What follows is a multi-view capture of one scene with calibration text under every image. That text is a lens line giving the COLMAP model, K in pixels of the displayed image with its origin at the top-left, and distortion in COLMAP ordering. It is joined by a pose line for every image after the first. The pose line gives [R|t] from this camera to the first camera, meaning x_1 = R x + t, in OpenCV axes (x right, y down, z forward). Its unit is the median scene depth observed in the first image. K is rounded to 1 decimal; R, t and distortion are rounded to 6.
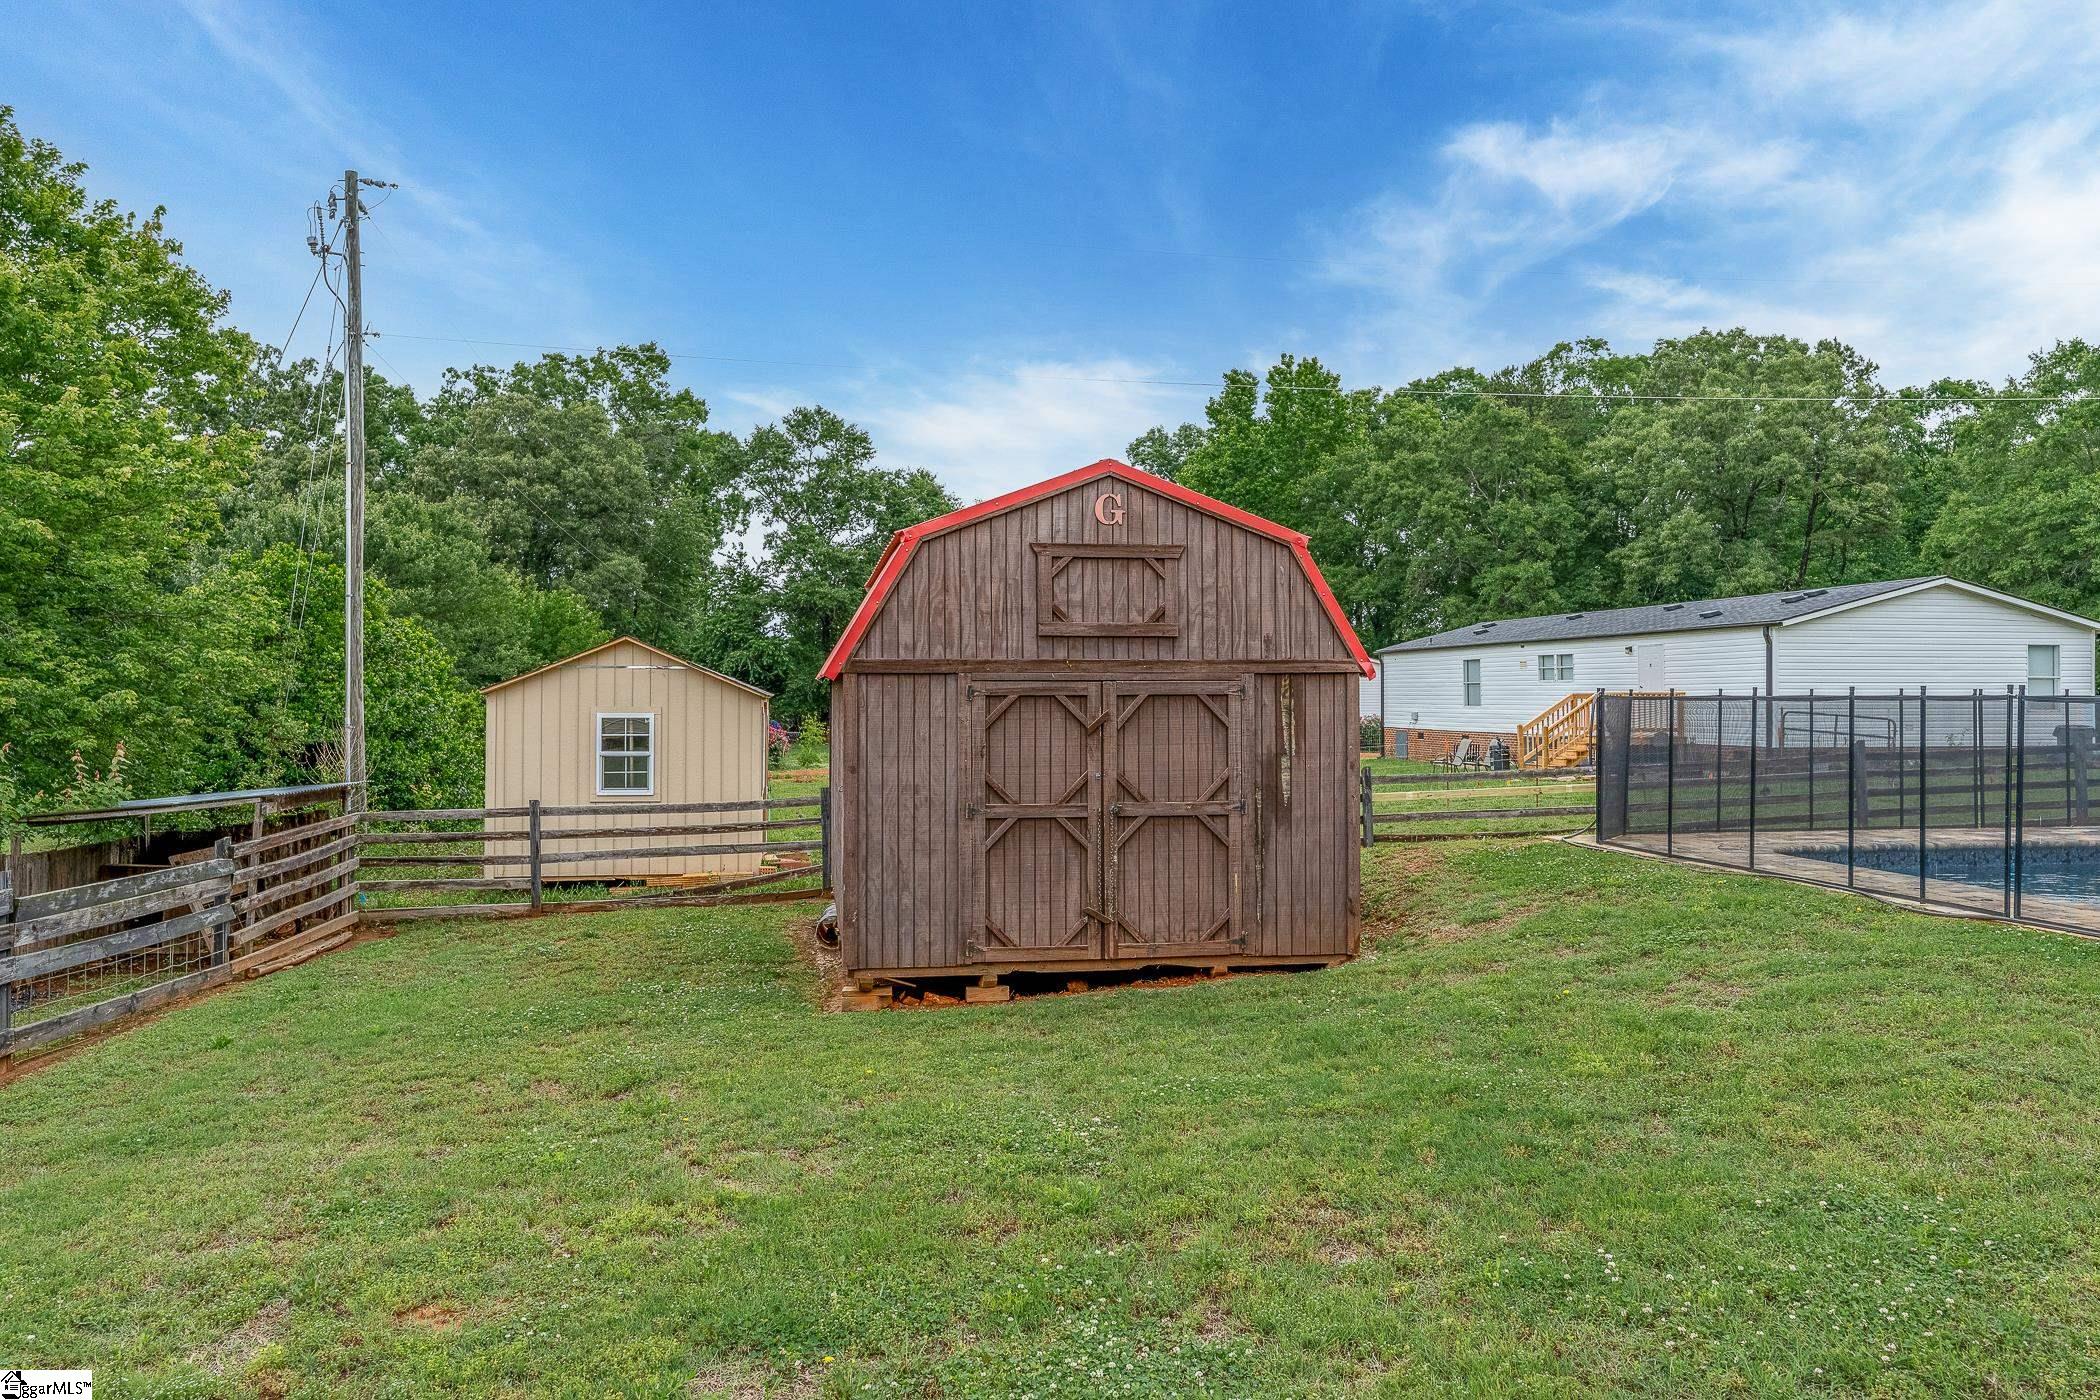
lens RADIAL K [[1420.3, 0, 1053.4], [0, 1420.3, 702.5], [0, 0, 1]] dist [0.007936, -0.002389]
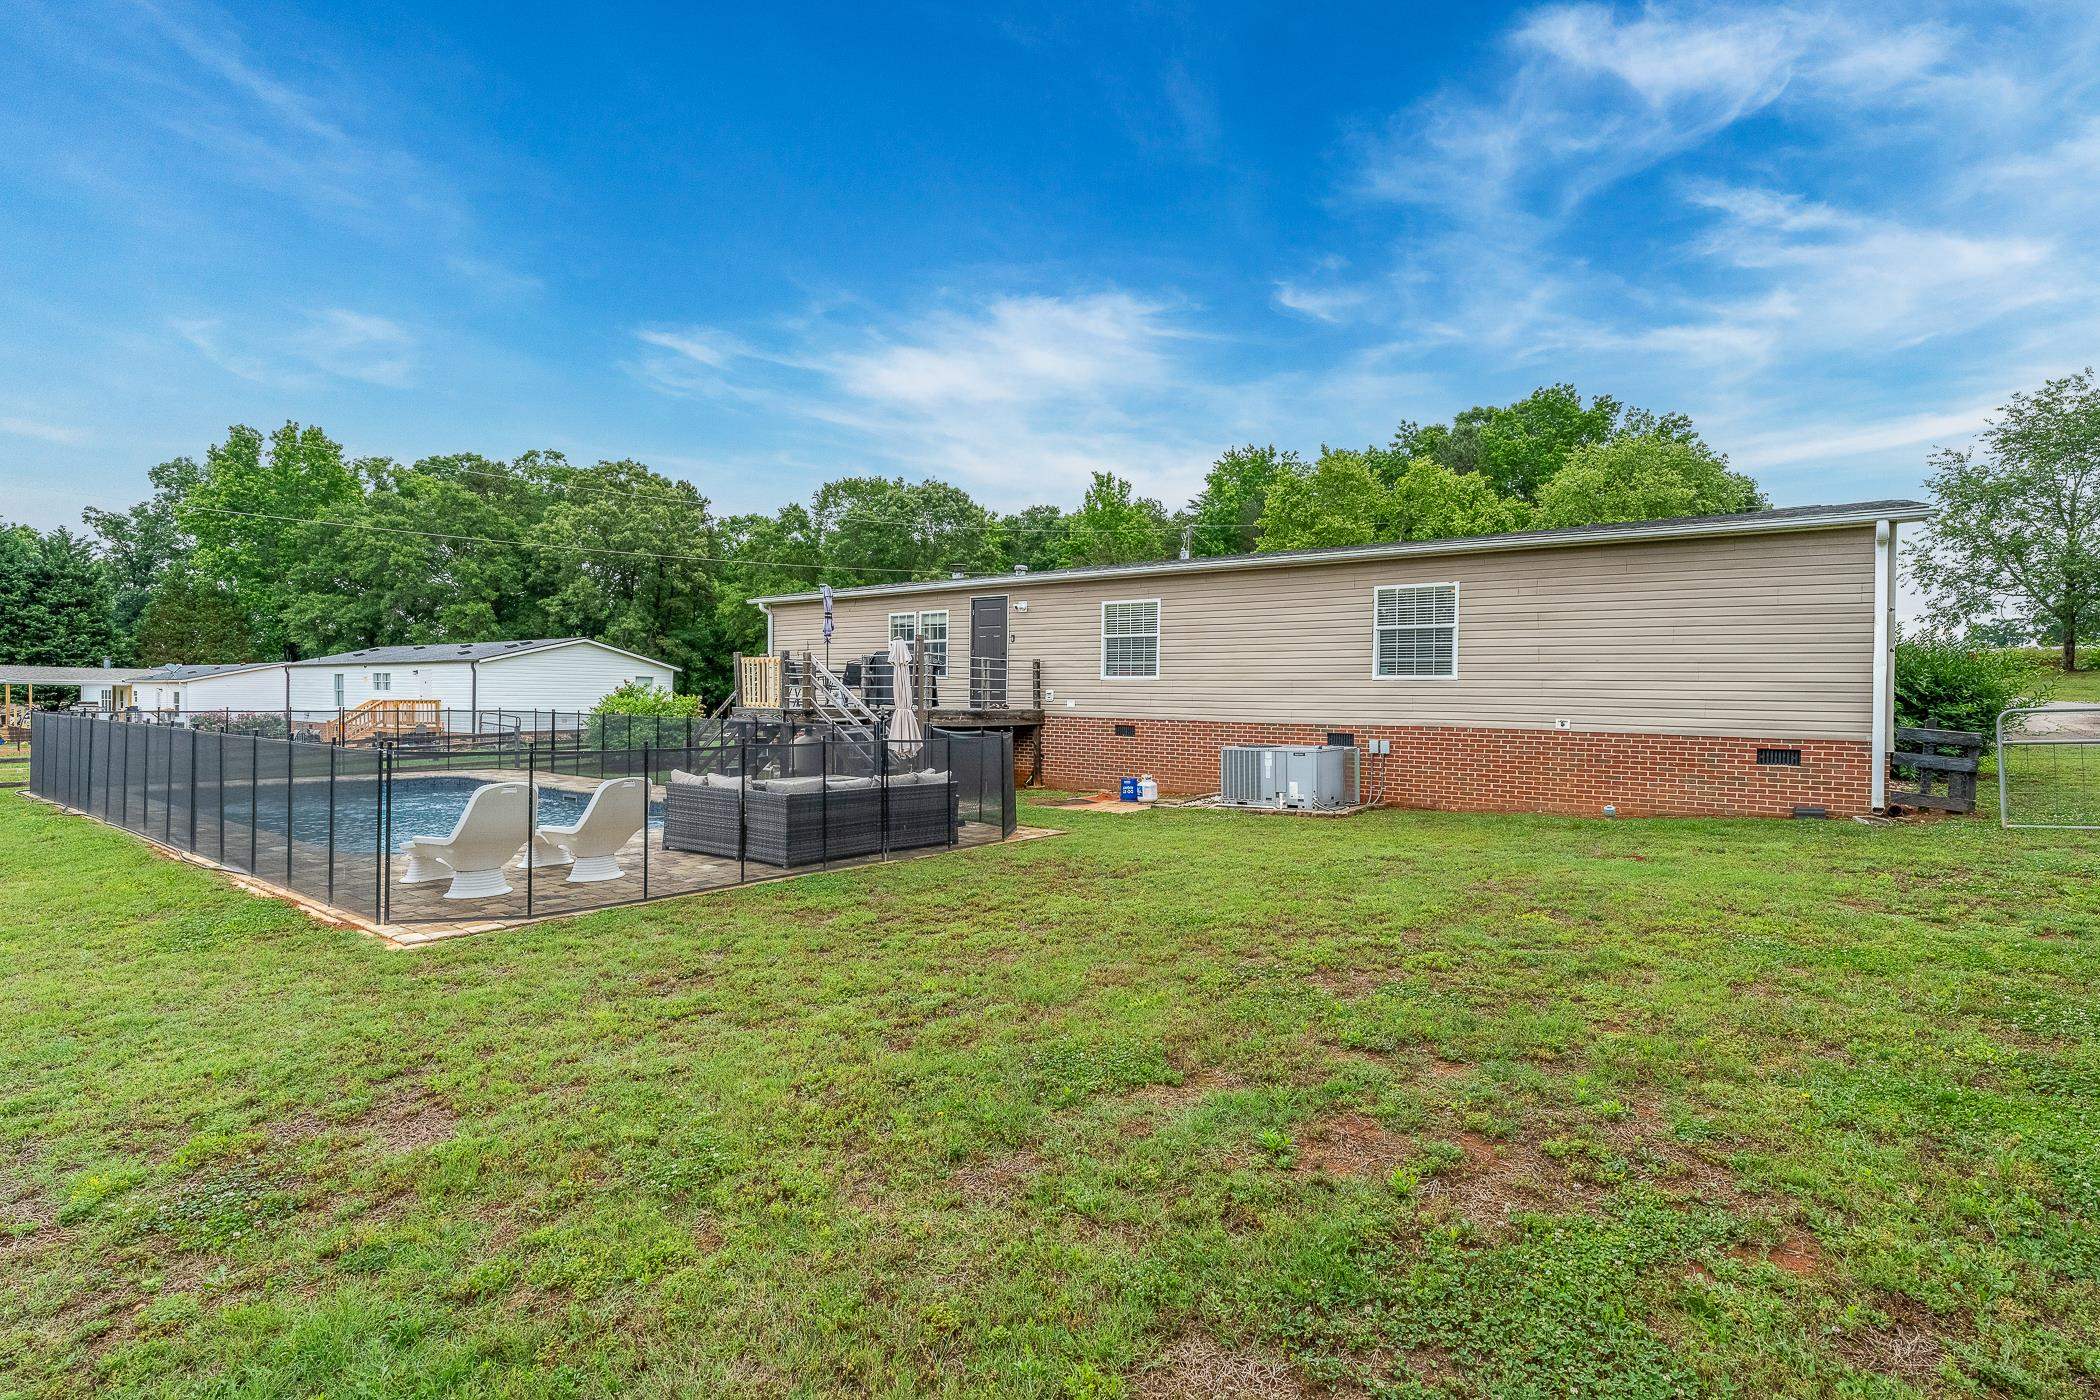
lens RADIAL K [[1008.0, 0, 1050.8], [0, 1008.0, 698.4], [0, 0, 1]] dist [-0.002297, -0.000382]
pose [[0.738444, 0.012383, 0.674201, 0.075499], [-0.012203, 0.999913, -0.004999, -0.004951], [-0.674205, -0.004536, 0.738531, -0.127849]]
